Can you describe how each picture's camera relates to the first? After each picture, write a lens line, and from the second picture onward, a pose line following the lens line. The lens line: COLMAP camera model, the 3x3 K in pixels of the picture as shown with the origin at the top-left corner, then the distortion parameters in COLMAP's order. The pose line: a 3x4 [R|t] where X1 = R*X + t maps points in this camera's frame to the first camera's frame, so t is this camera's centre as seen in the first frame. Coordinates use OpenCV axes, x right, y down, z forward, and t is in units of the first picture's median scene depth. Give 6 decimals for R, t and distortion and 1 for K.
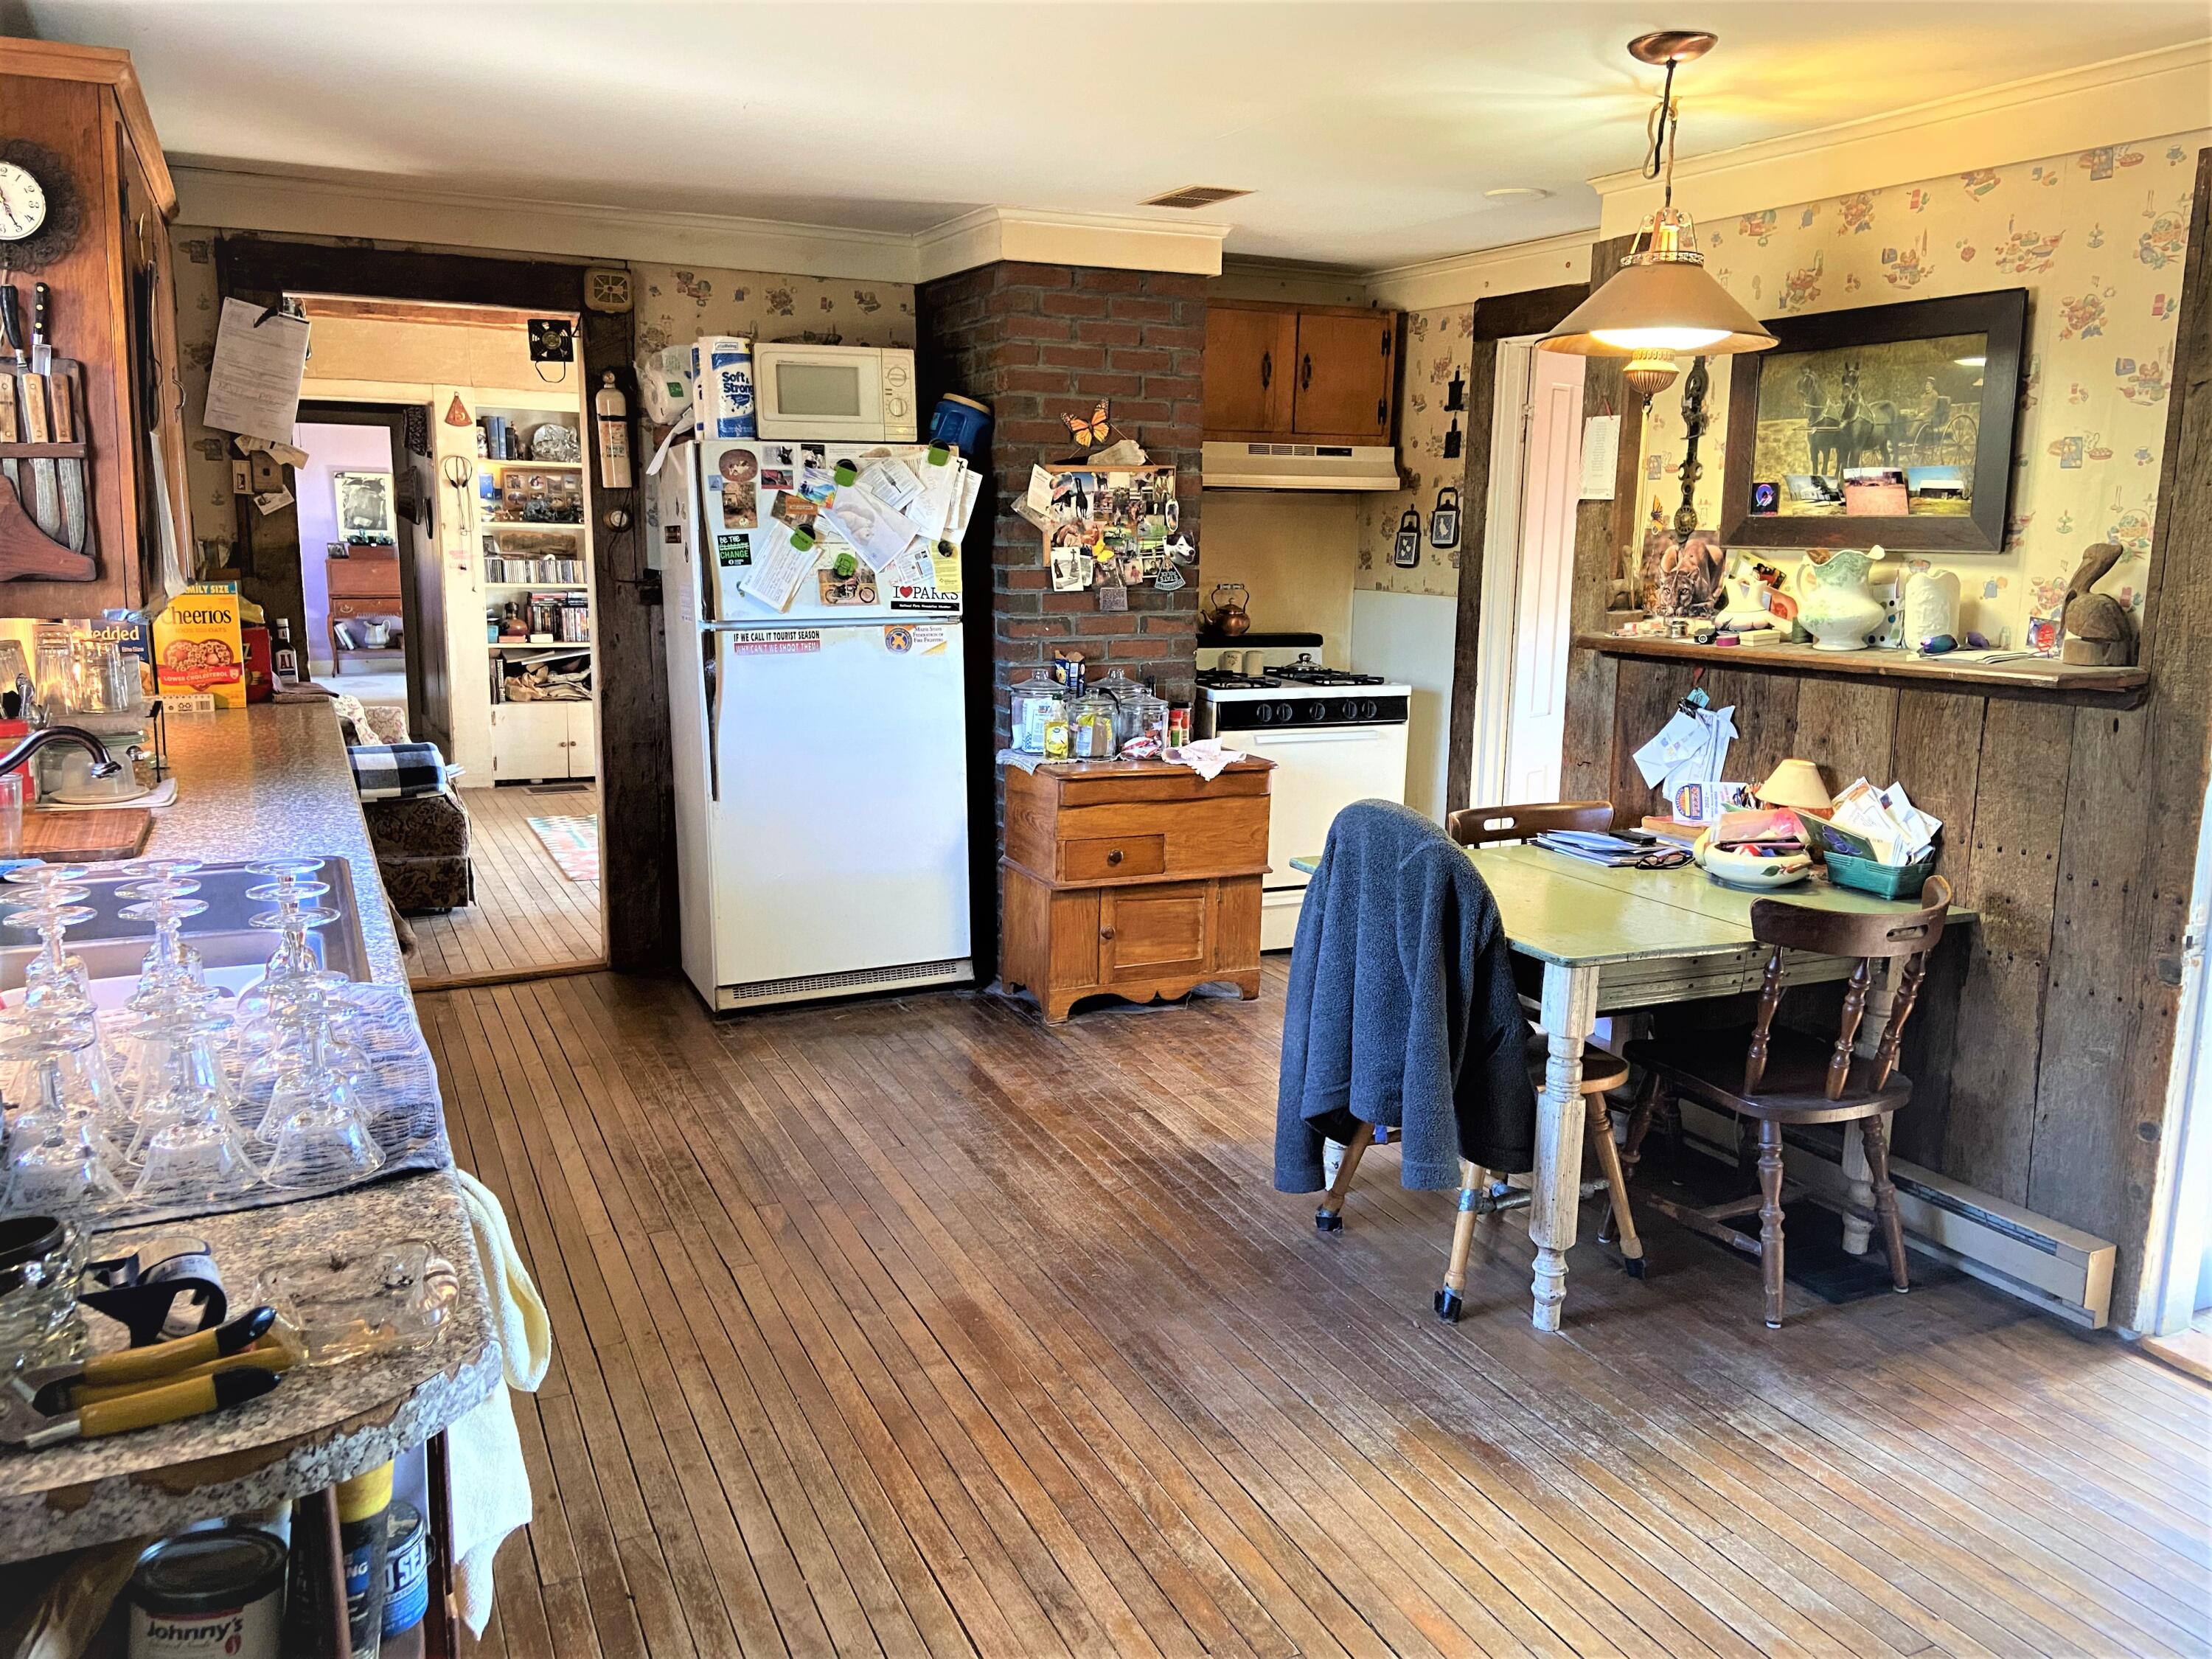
lens RADIAL K [[1690.5, 0, 1109.8], [0, 1690.5, 817.9], [0, 0, 1]] dist [0.097178, -0.115726]
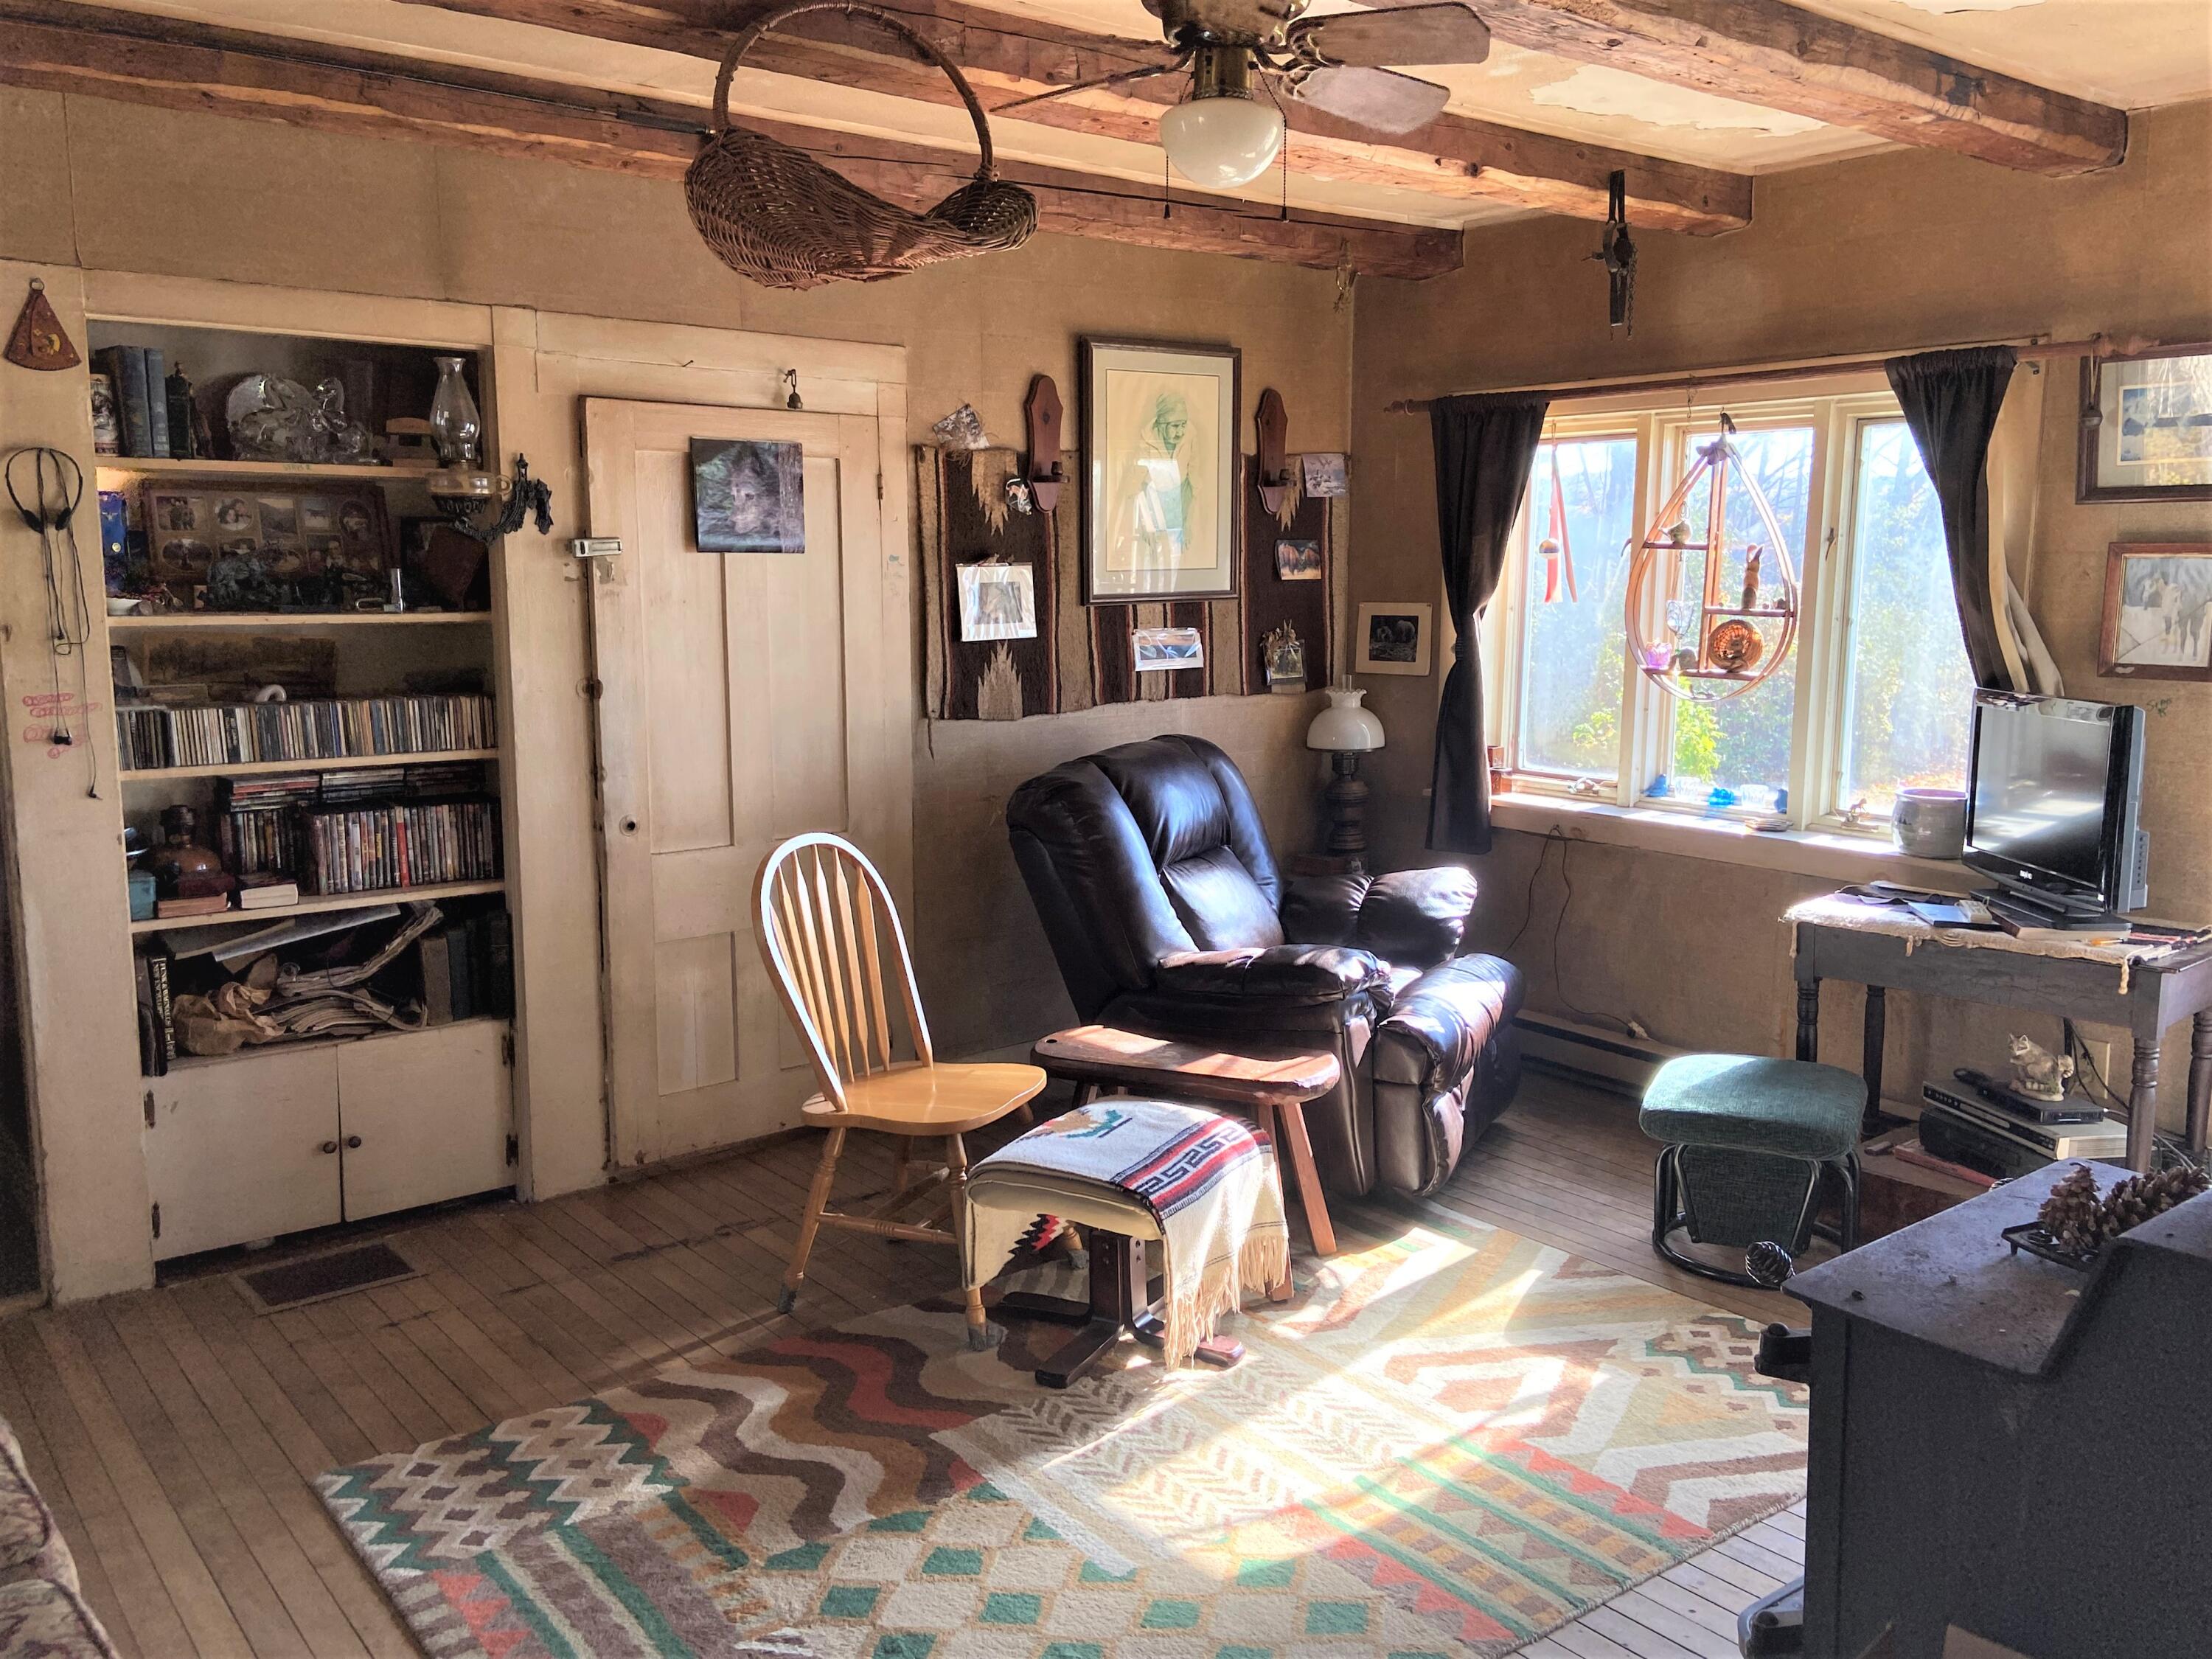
lens RADIAL K [[1811.9, 0, 1122.8], [0, 1811.9, 816.2], [0, 0, 1]] dist [0.114379, -0.144558]
pose [[0.976249, -0.044279, 0.212079, -0.423821], [0.051434, 0.998274, -0.028340, -0.188758], [-0.210458, 0.038575, 0.976842, 0.987722]]
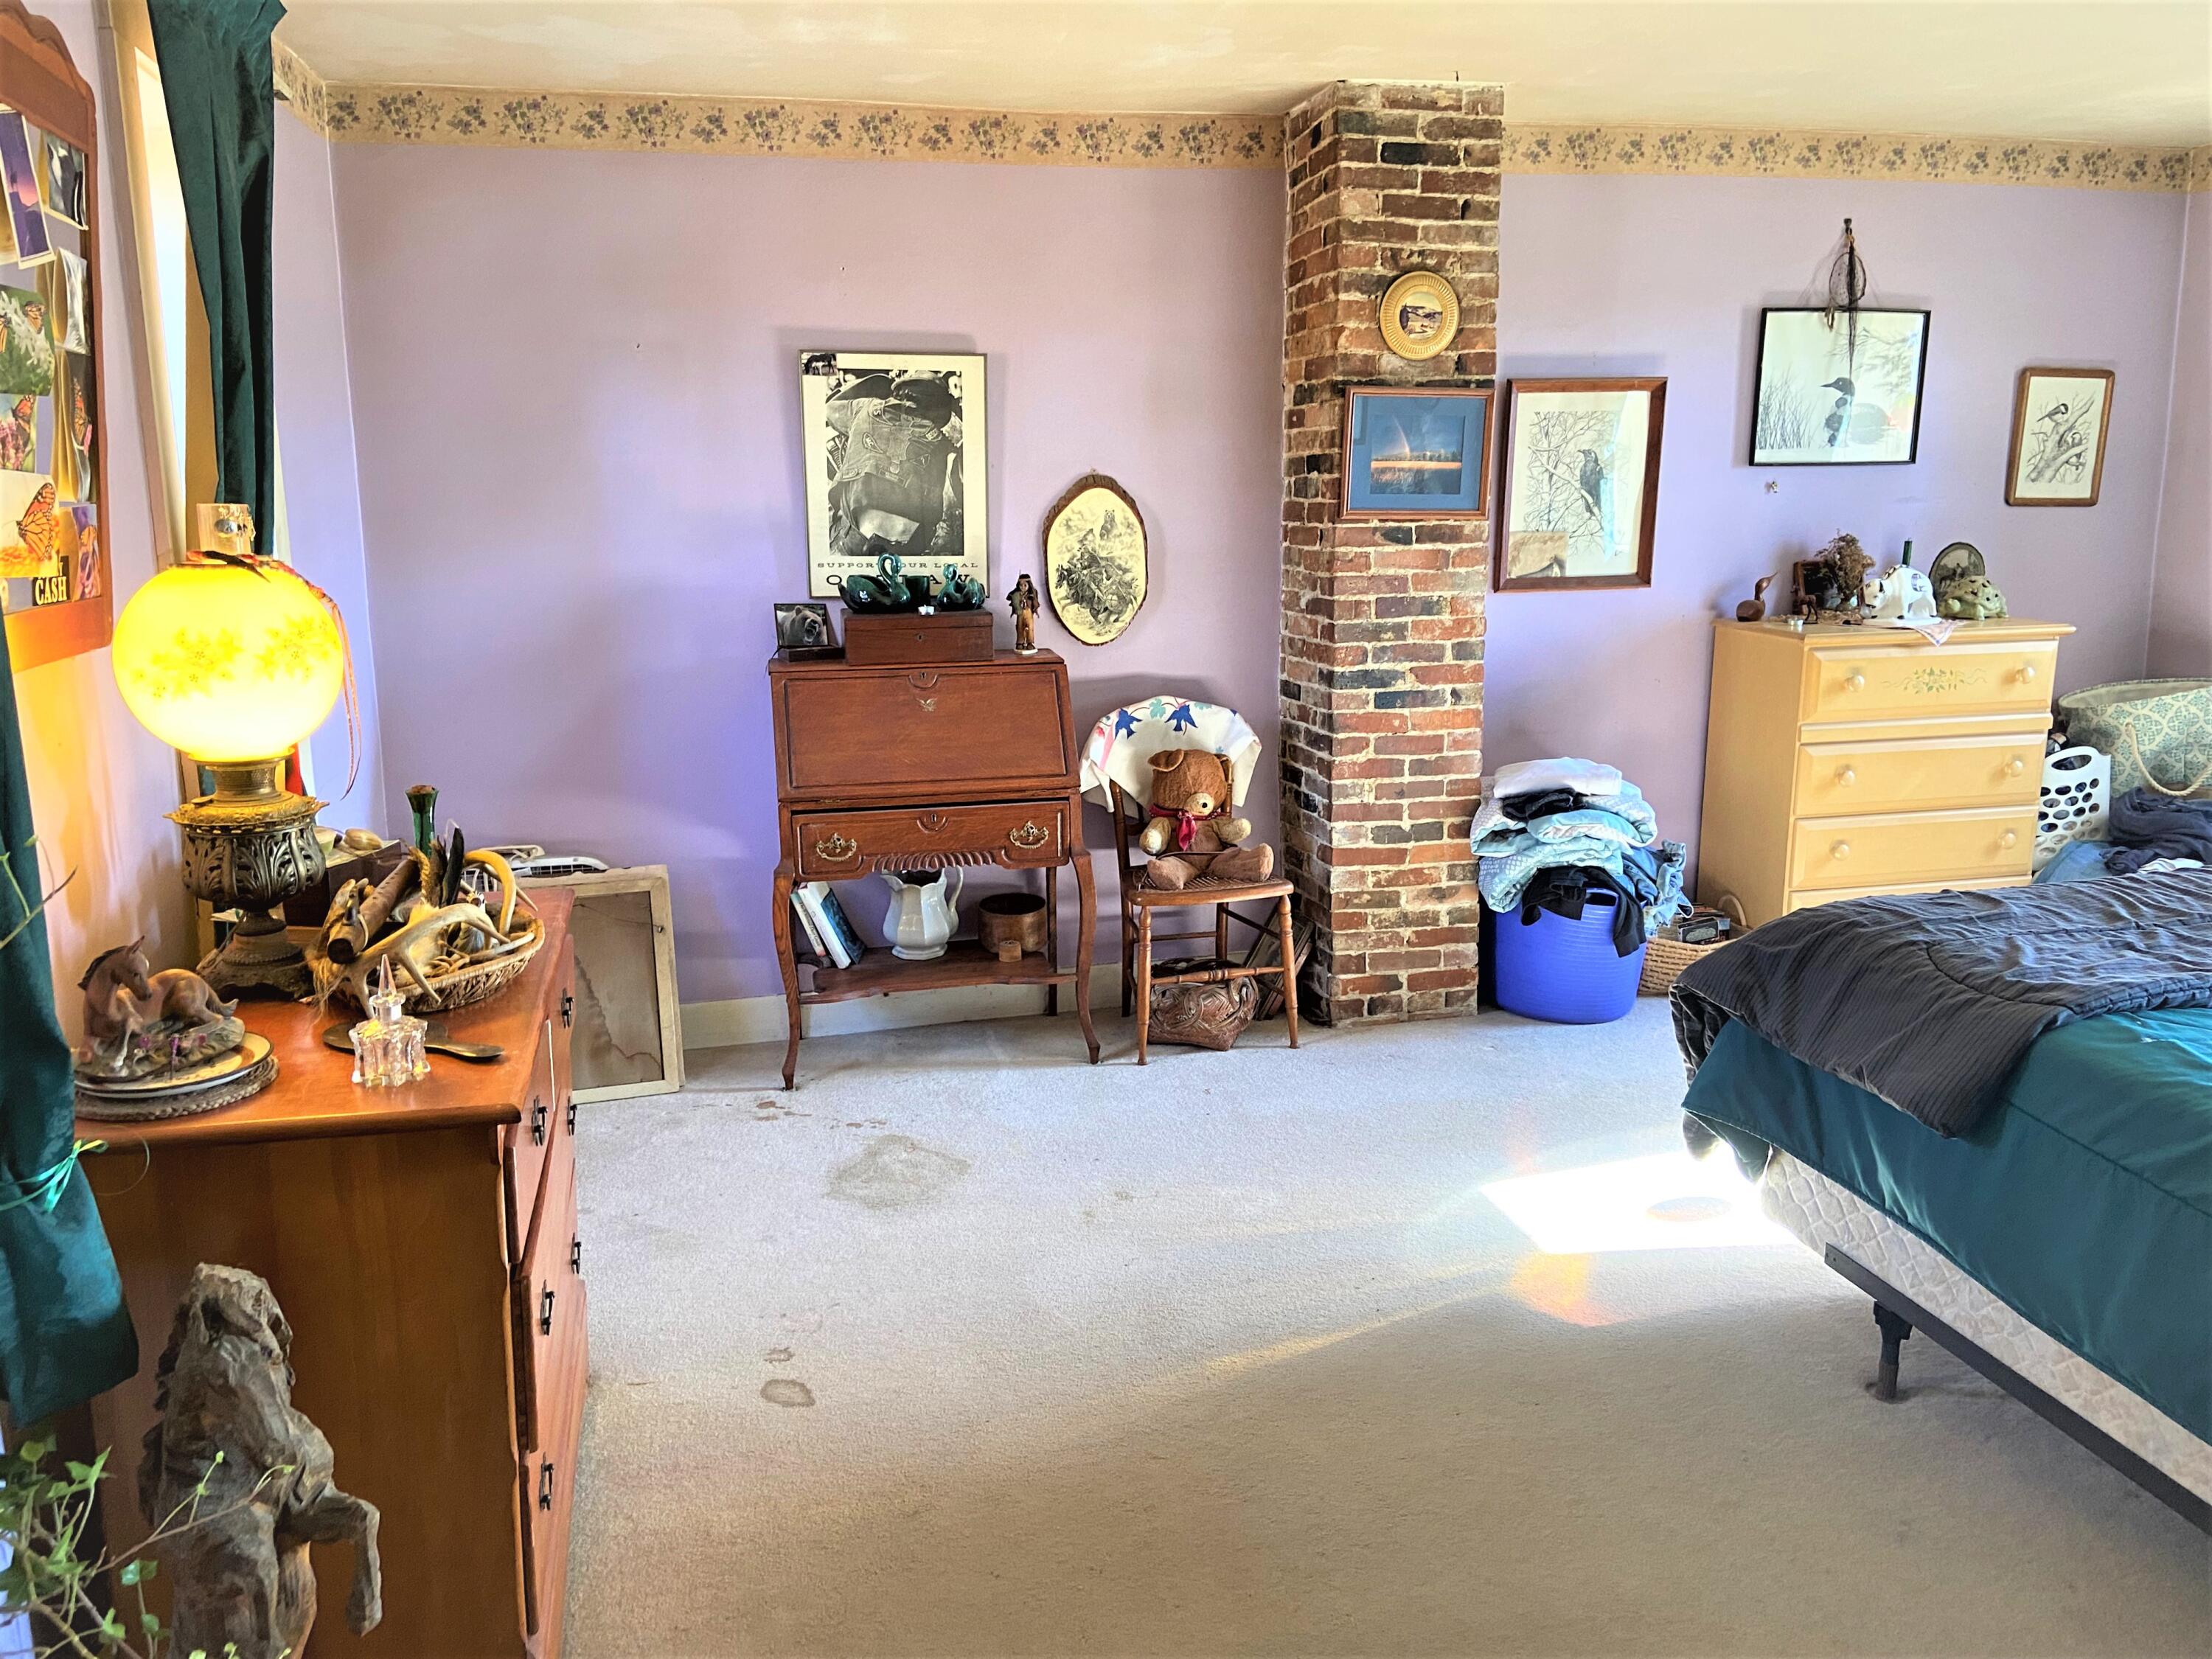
lens RADIAL K [[1707.0, 0, 1102.8], [0, 1707.0, 849.8], [0, 0, 1]] dist [0.015765, 0.001357]
pose [[0.980098, 0.021353, -0.197361, -1.010223], [-0.017109, 0.999585, 0.023186, -0.371213], [0.197774, -0.019348, 0.980057, 2.142955]]
